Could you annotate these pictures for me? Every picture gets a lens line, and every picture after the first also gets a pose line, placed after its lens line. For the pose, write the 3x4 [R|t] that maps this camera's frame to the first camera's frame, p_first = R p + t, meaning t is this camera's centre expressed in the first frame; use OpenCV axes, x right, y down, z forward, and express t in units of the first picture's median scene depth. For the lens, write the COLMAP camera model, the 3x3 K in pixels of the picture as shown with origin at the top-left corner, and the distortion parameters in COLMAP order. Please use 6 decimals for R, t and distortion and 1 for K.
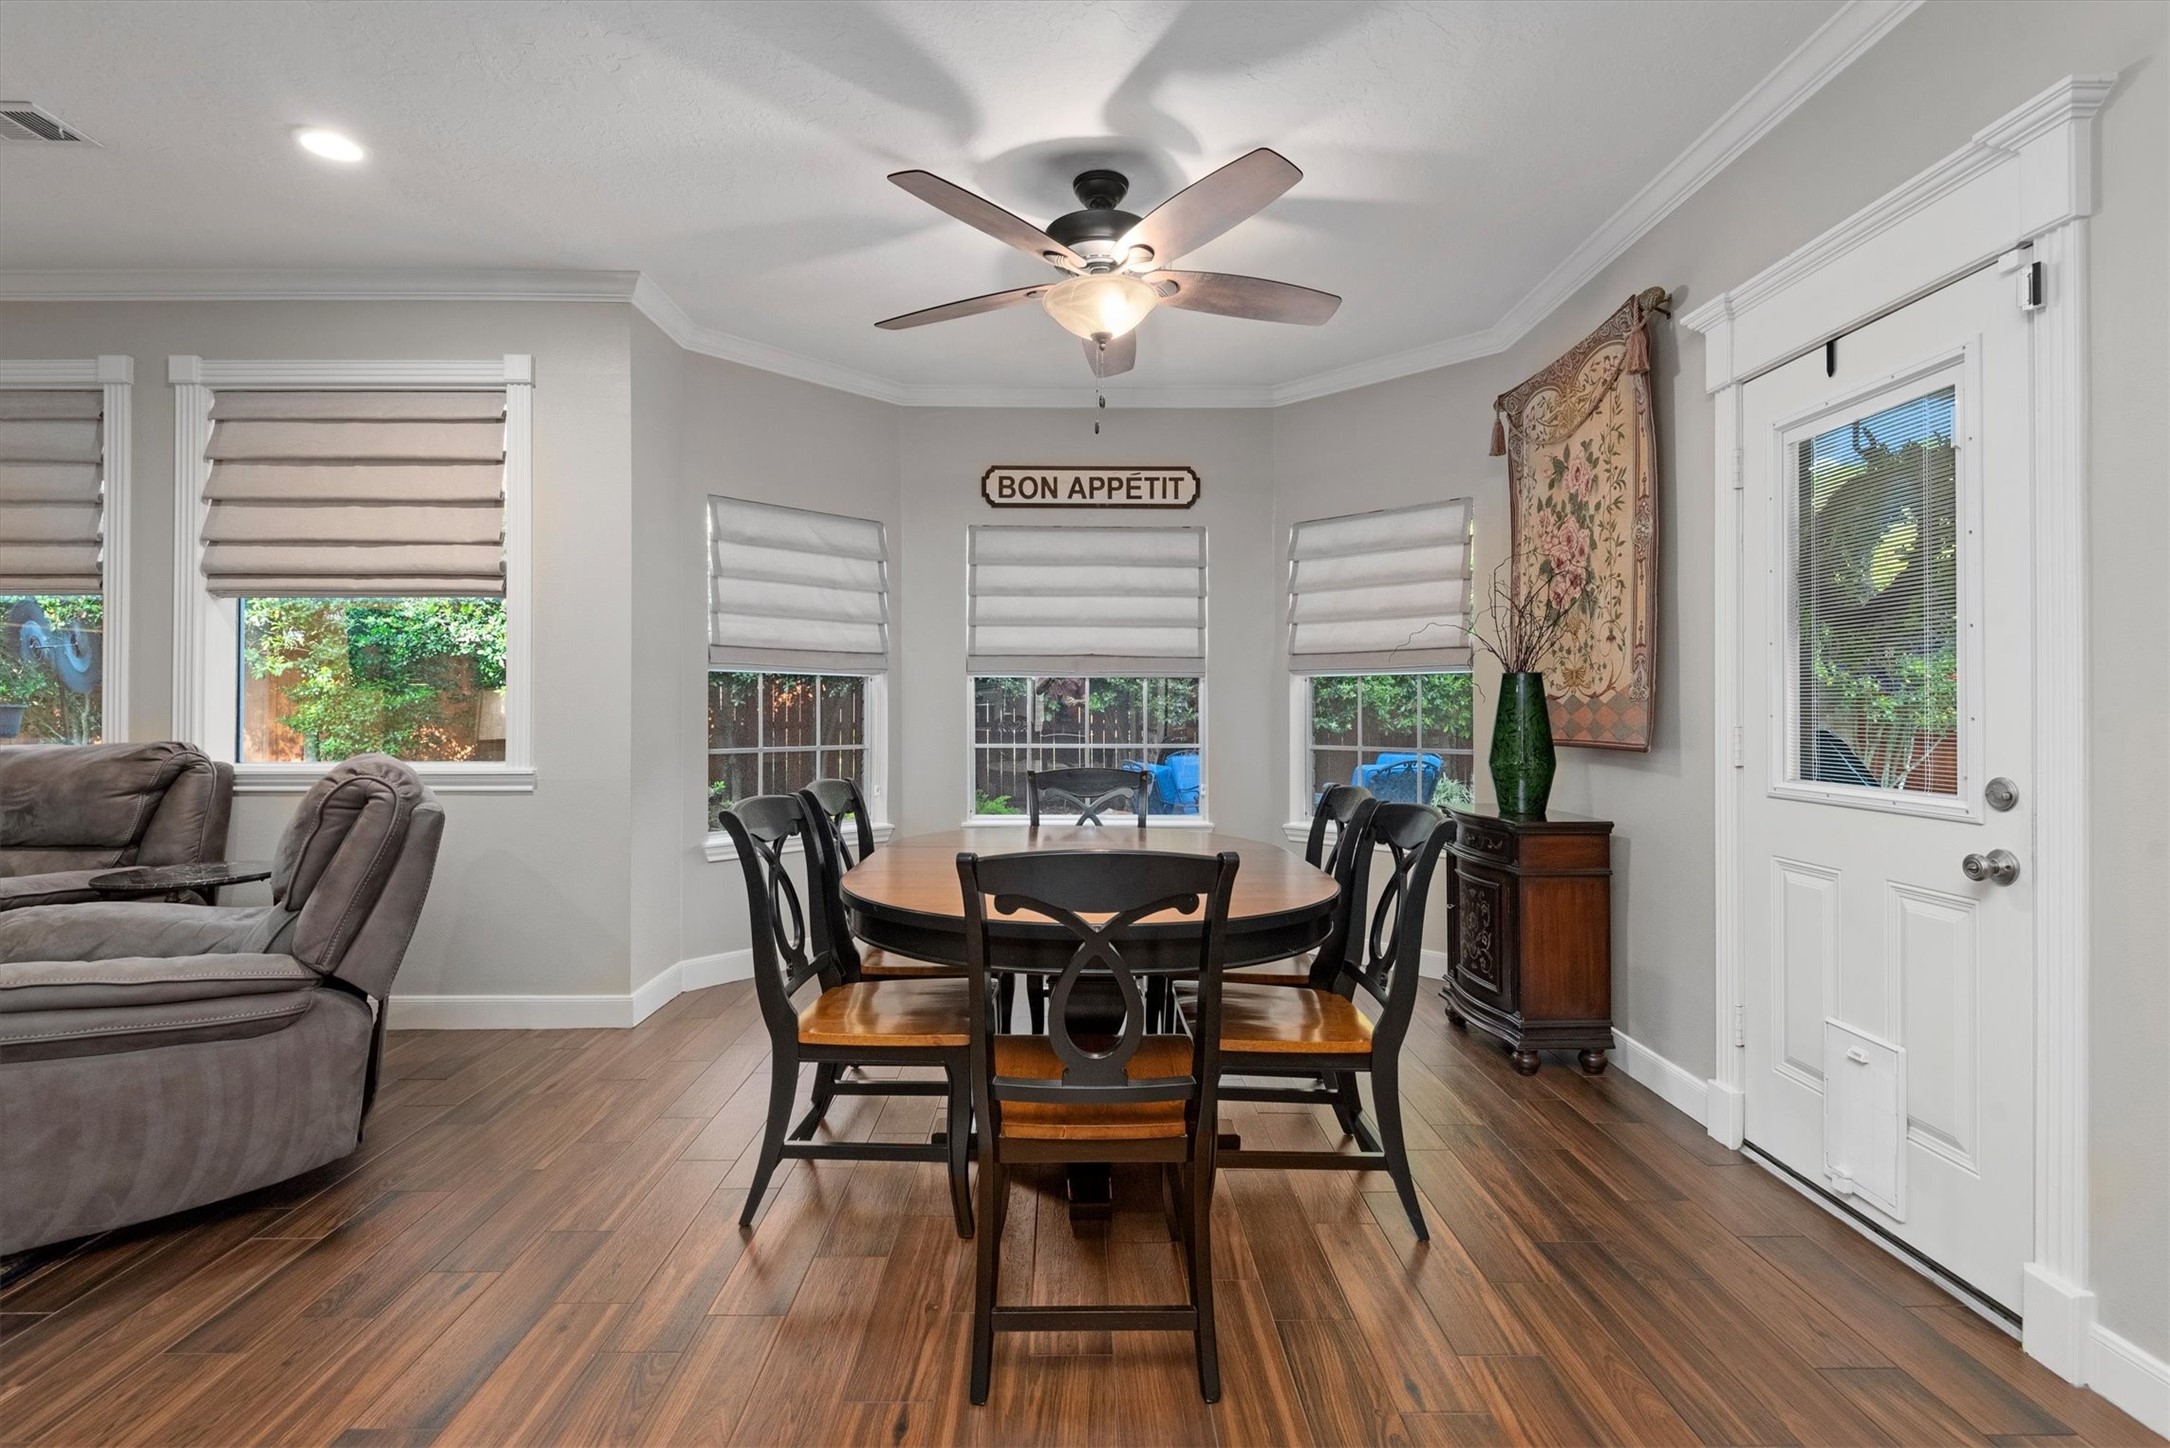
lens RADIAL K [[993.4, 0, 1073.7], [0, 993.4, 706.5], [0, 0, 1]] dist [0.015295, -0.007965]
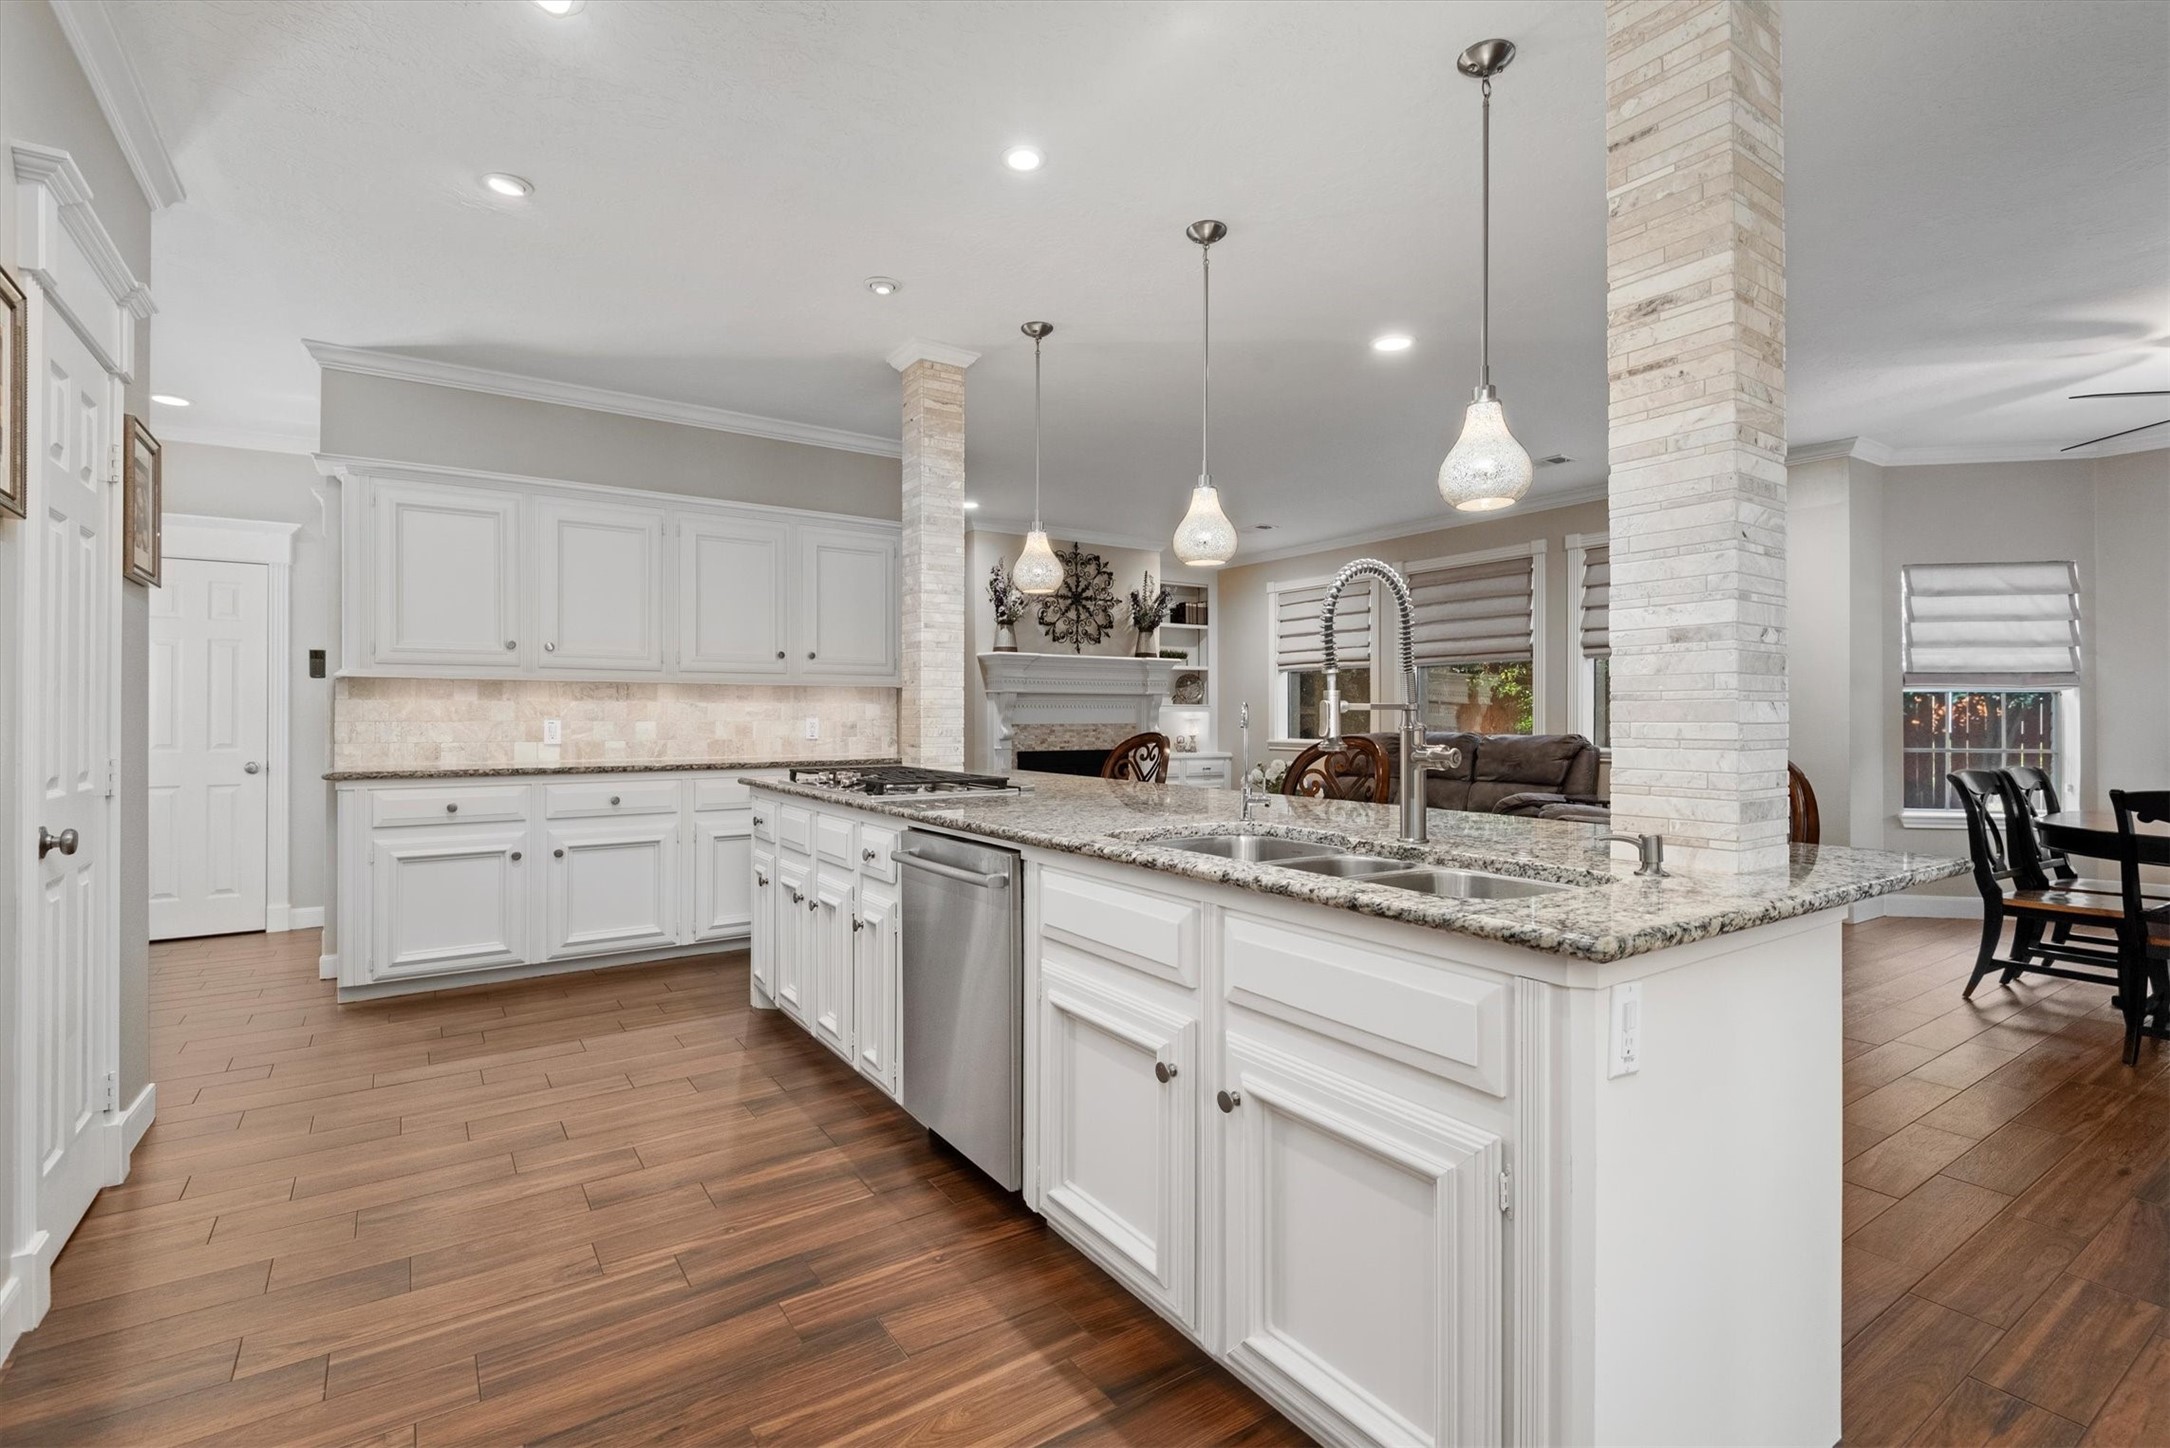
lens RADIAL K [[993.4, 0, 1091.6], [0, 993.4, 715.7], [0, 0, 1]] dist [0.015295, -0.007965]
pose [[0.560039, -0.000514, -0.828466, 0.183463], [0.003467, 0.999993, 0.001723, -0.007629], [0.828459, -0.003838, 0.560037, -0.842306]]
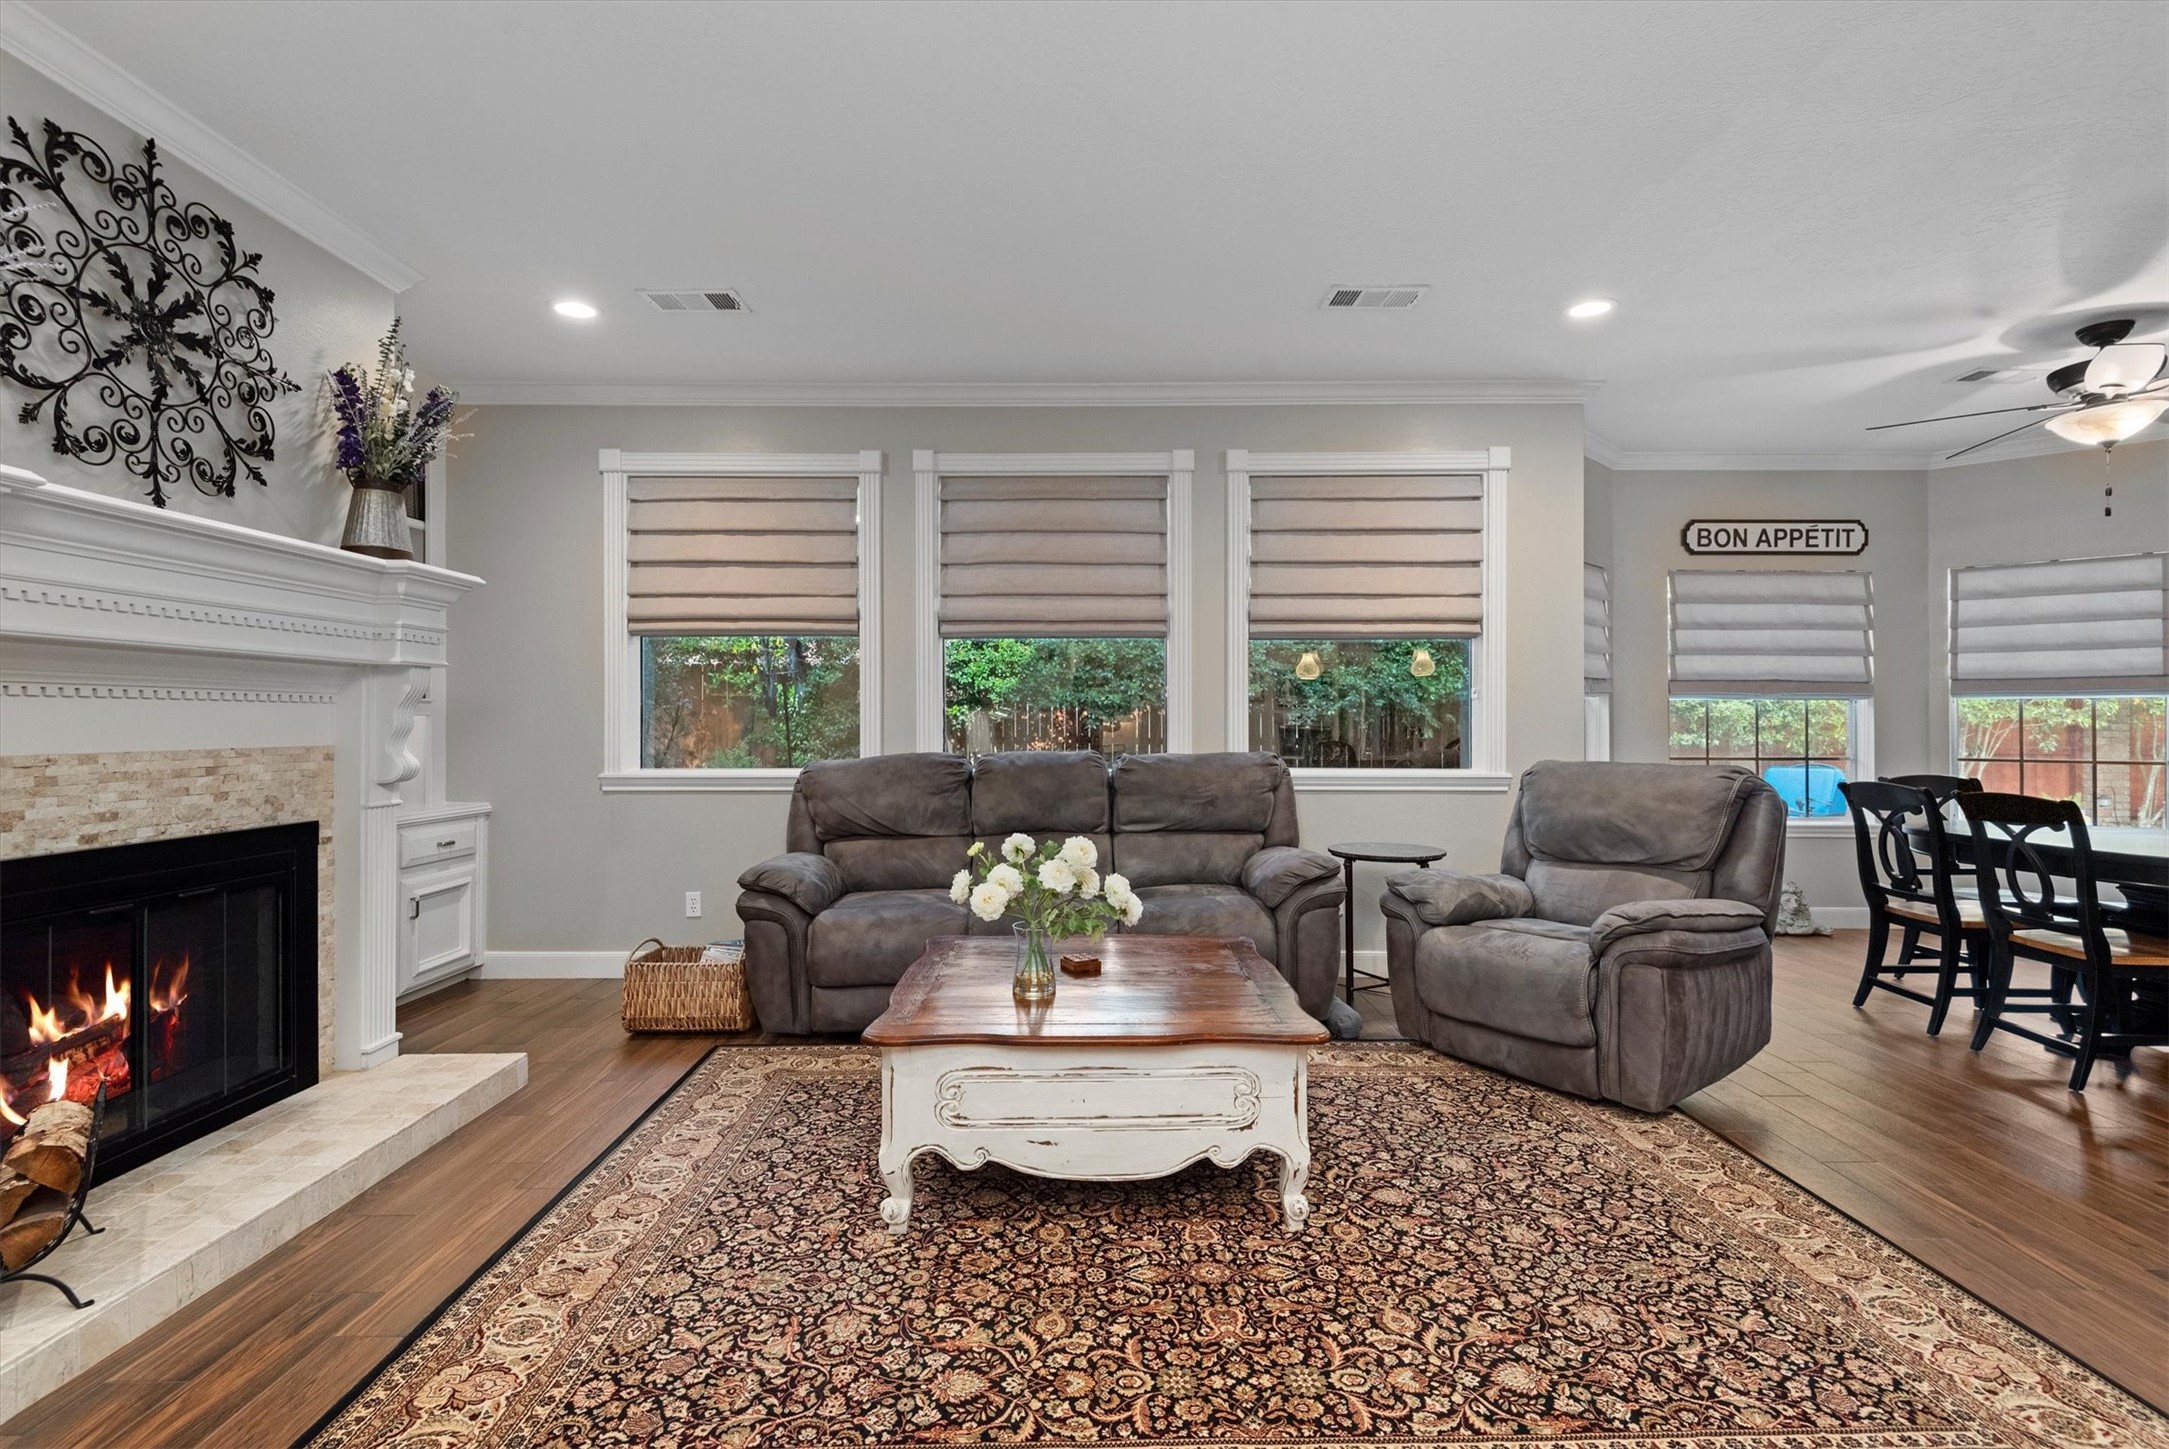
lens RADIAL K [[992.9, 0, 1071.2], [0, 992.9, 707.3], [0, 0, 1]] dist [0.015295, -0.007965]
pose [[0.999839, 0.000377, -0.017962, -1.071798], [-0.000563, 0.999946, -0.010344, -0.008574], [0.017957, 0.010352, 0.999785, -0.266240]]
